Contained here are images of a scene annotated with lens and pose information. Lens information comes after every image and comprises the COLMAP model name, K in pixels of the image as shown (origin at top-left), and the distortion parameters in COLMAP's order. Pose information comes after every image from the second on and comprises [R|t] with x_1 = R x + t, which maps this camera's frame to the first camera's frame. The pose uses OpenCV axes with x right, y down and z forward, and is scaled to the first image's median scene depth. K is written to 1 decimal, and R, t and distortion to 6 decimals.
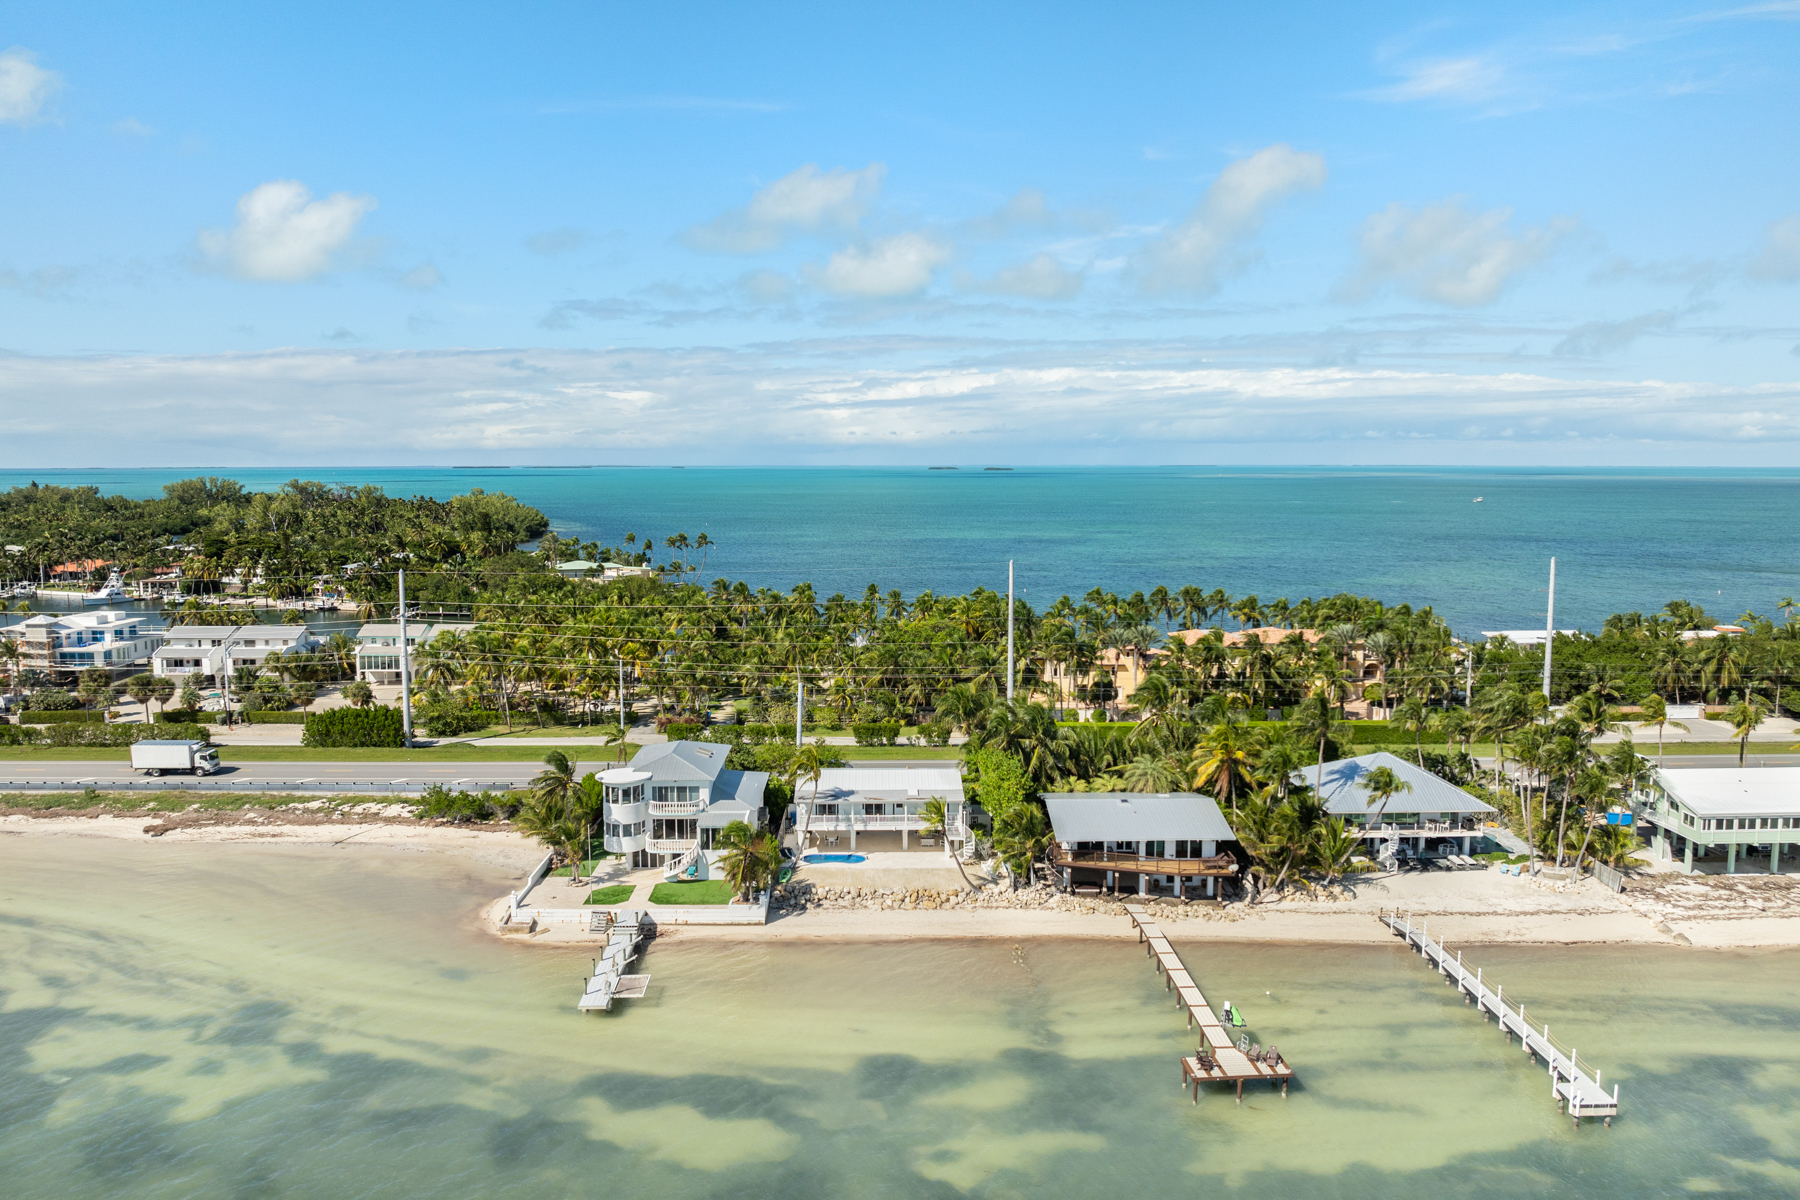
lens RADIAL K [[1253.4, 0, 900.0], [0, 1253.4, 600.0], [0, 0, 1]] dist [-0.039156, -0.002132]
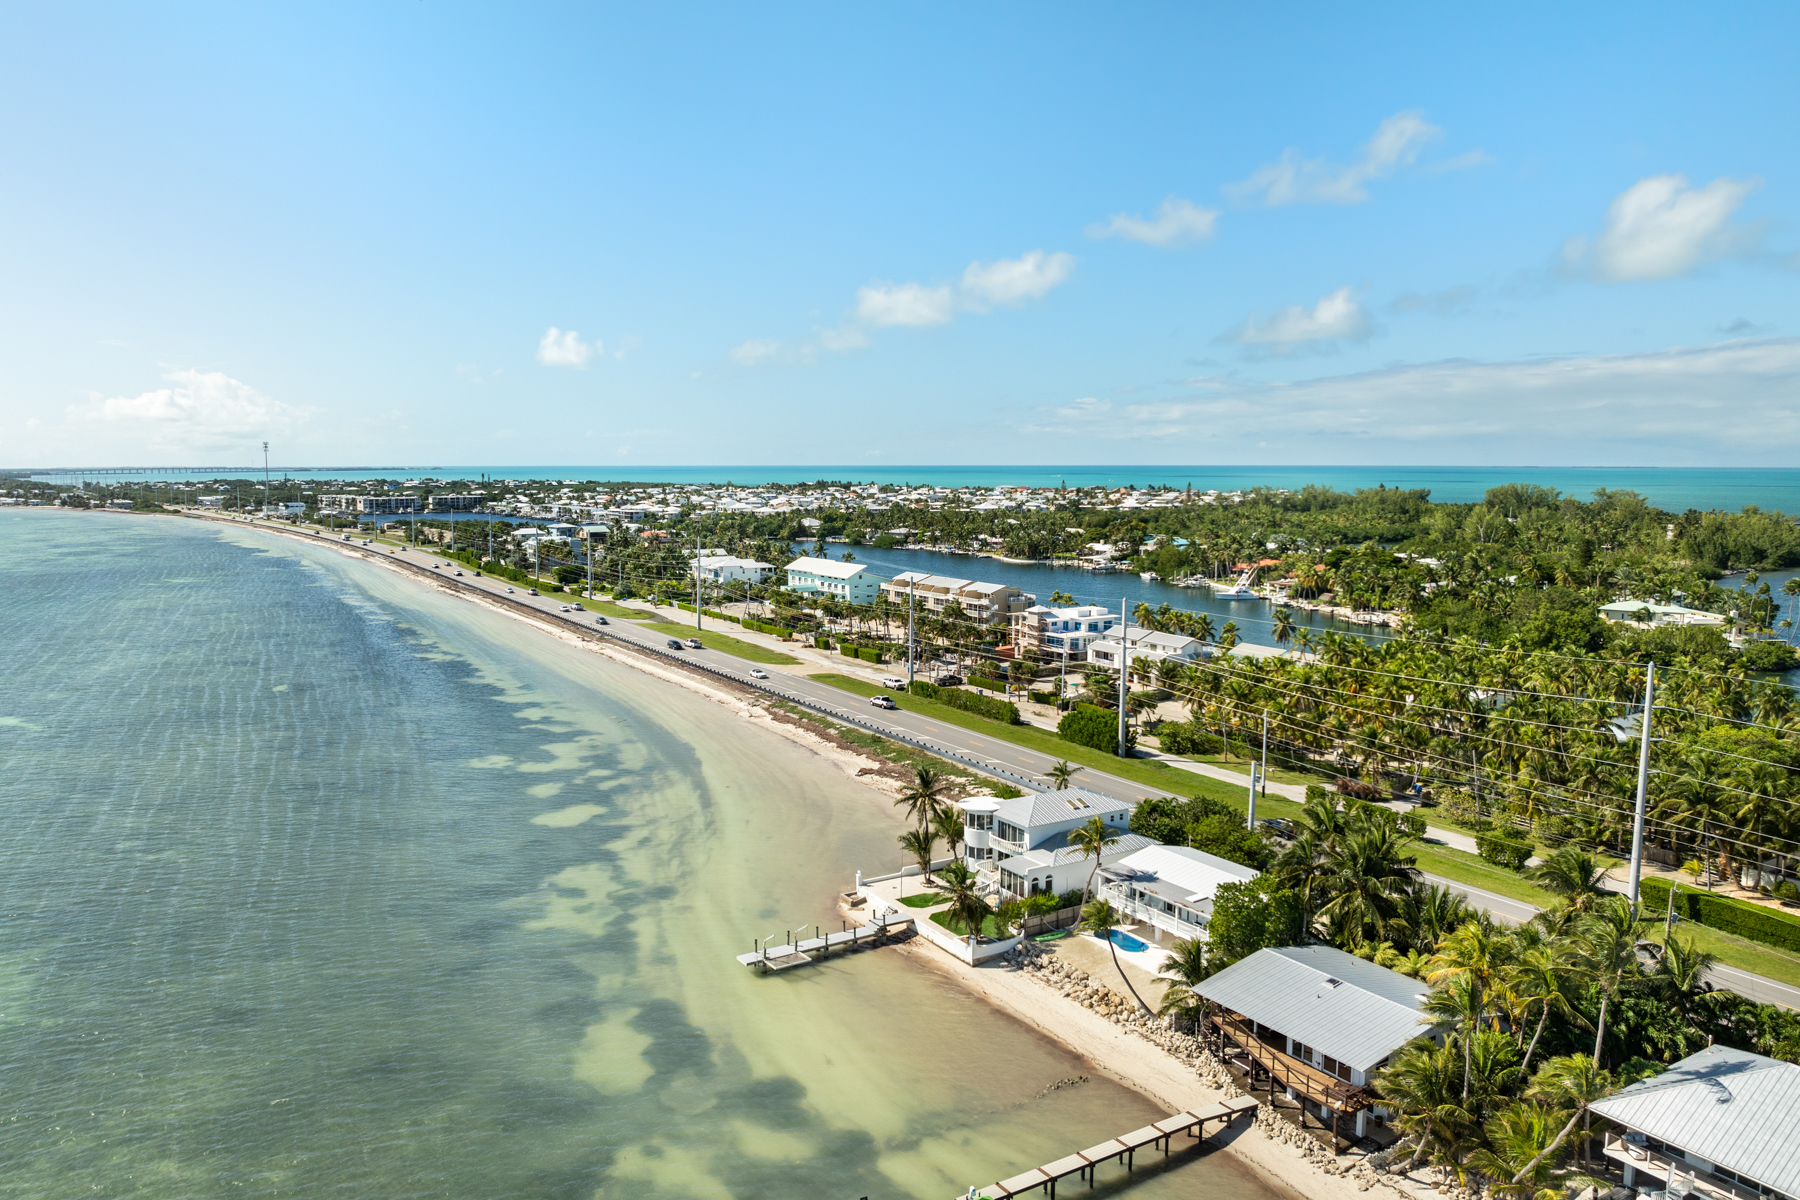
lens RADIAL K [[1253.4, 0, 900.0], [0, 1253.4, 600.0], [0, 0, 1]] dist [-0.039156, -0.002132]
pose [[0.521868, 0.094012, -0.847830, 0.941621], [-0.095583, 0.994094, 0.051396, -0.127750], [0.847654, 0.054216, 0.527772, 0.477009]]
